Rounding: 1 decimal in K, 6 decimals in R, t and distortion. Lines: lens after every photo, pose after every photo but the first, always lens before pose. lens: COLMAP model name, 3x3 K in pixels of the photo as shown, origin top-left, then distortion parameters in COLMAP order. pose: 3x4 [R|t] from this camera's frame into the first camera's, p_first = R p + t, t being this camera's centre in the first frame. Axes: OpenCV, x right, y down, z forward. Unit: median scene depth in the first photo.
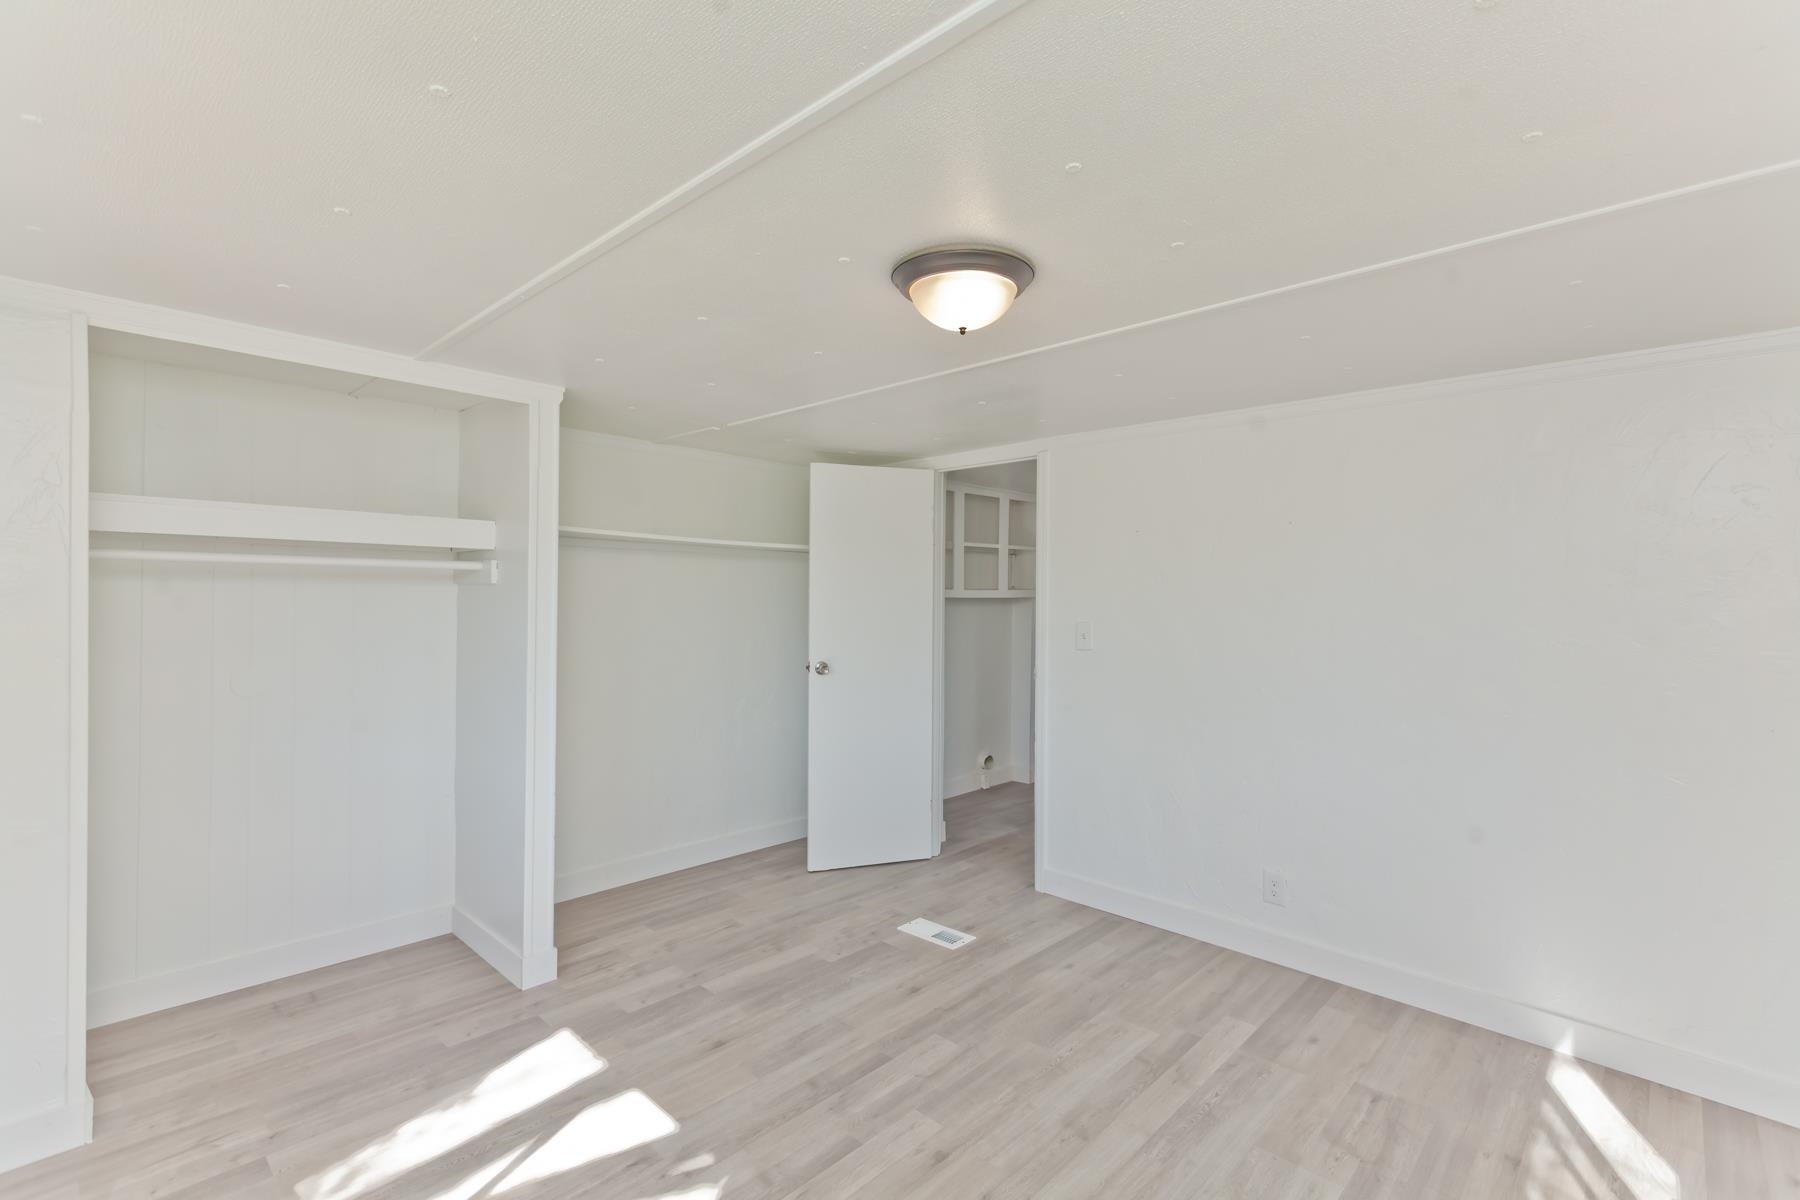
lens RADIAL K [[816.7, 0, 904.8], [0, 816.7, 594.8], [0, 0, 1]] dist [0.001147, 0.000191]
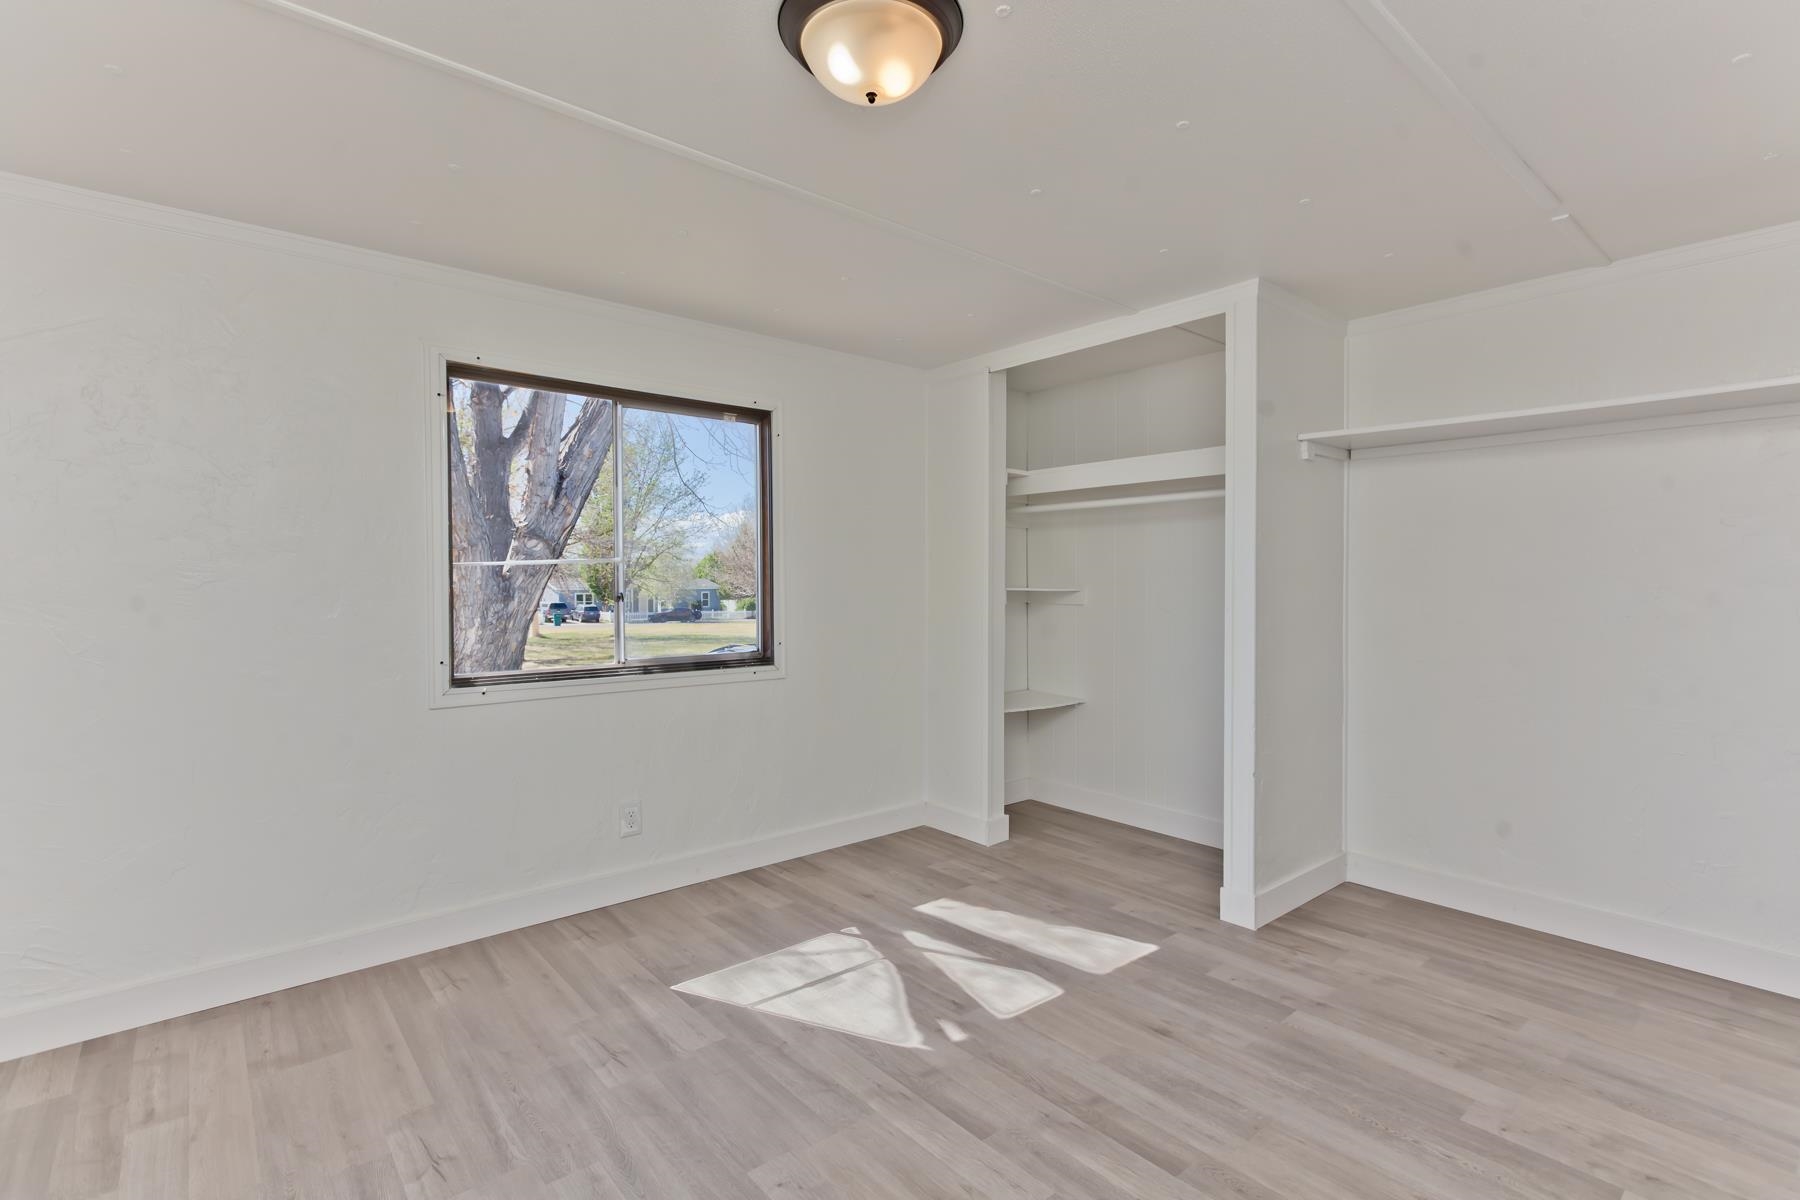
lens RADIAL K [[837.5, 0, 899.5], [0, 837.5, 596.3], [0, 0, 1]] dist [-0.002224, -0.000291]
pose [[-0.107909, 0.010985, -0.994100, 0.614825], [-0.002363, 0.999933, 0.011306, 0.097431], [0.994158, 0.003569, -0.107875, 0.796462]]
